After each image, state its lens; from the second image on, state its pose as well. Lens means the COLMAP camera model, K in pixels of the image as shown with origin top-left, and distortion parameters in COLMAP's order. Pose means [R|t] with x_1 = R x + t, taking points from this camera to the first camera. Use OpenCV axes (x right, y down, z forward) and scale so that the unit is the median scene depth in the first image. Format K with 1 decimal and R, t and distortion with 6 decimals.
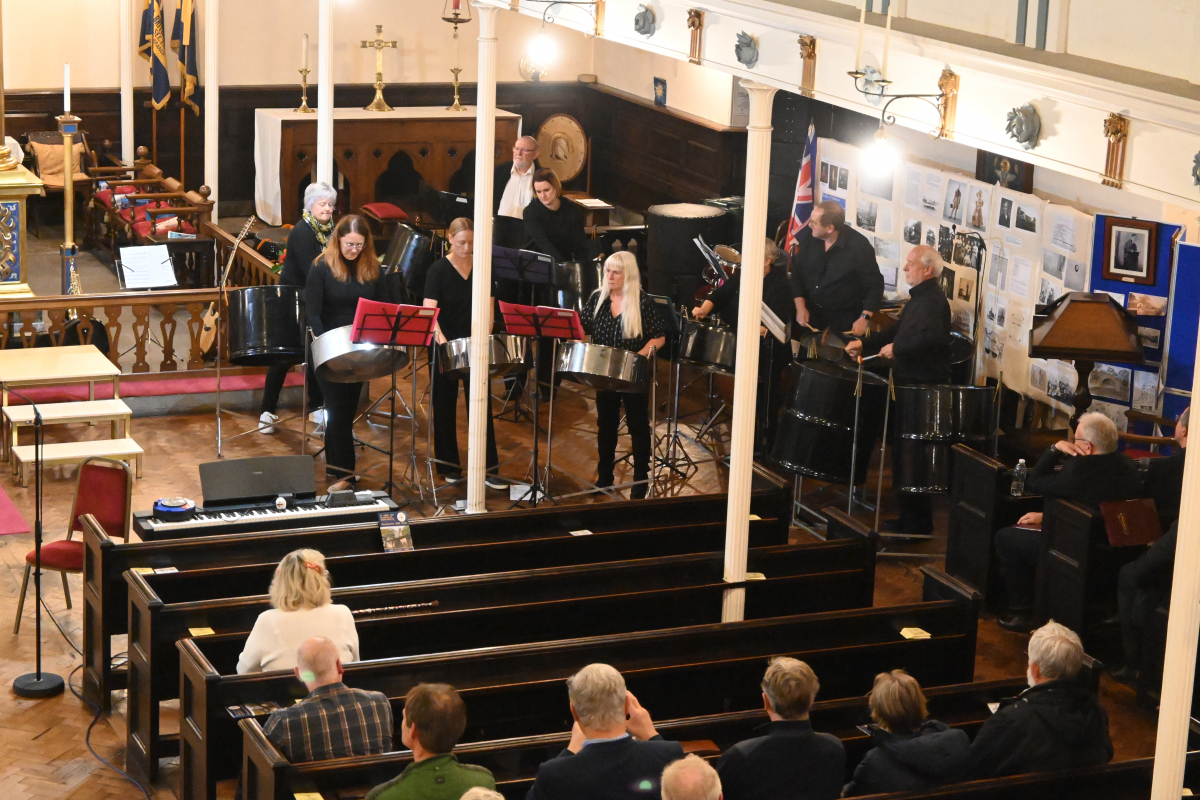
lens RADIAL K [[2517.5, 0, 600.0], [0, 2517.5, 400.0], [0, 0, 1]] dist [0.006745, -0.067437]
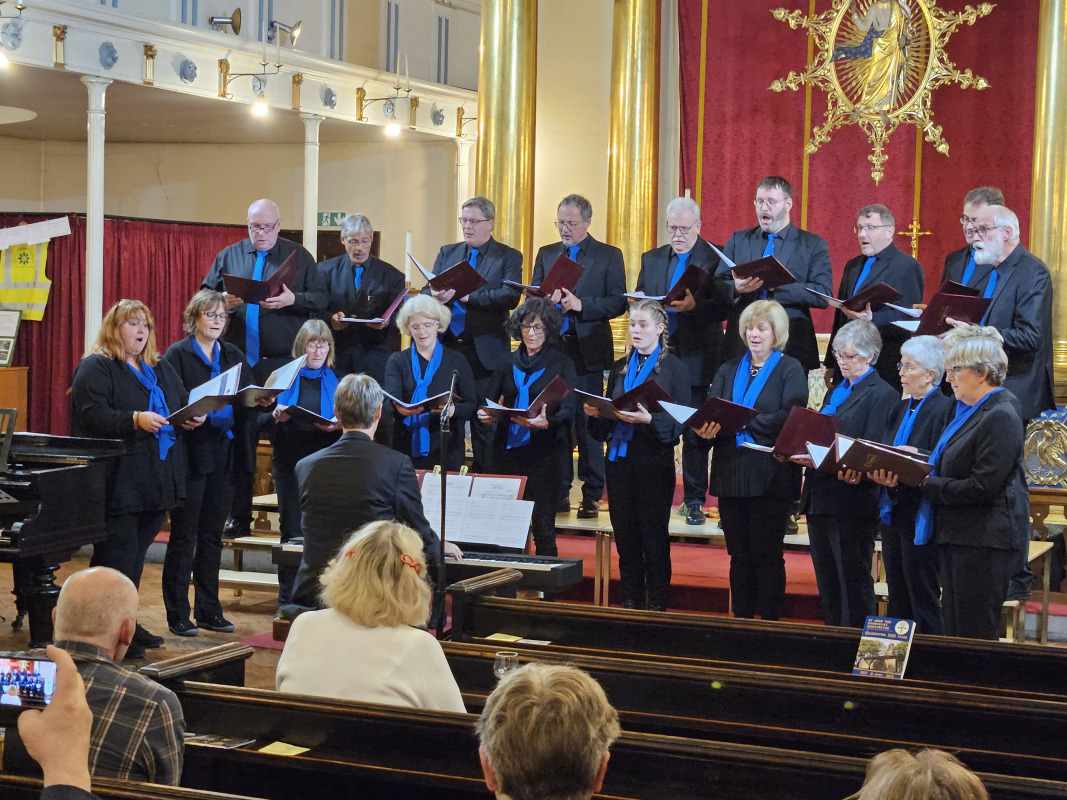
lens RADIAL K [[2140.5, 0, 533.5], [0, 2140.5, 400.0], [0, 0, 1]] dist [0.002601, 0.204194]
pose [[0.684456, 0.021109, -0.728748, 0.276411], [-0.184680, 0.971999, -0.145300, 0.097333], [0.705275, 0.234037, 0.669189, 0.672782]]
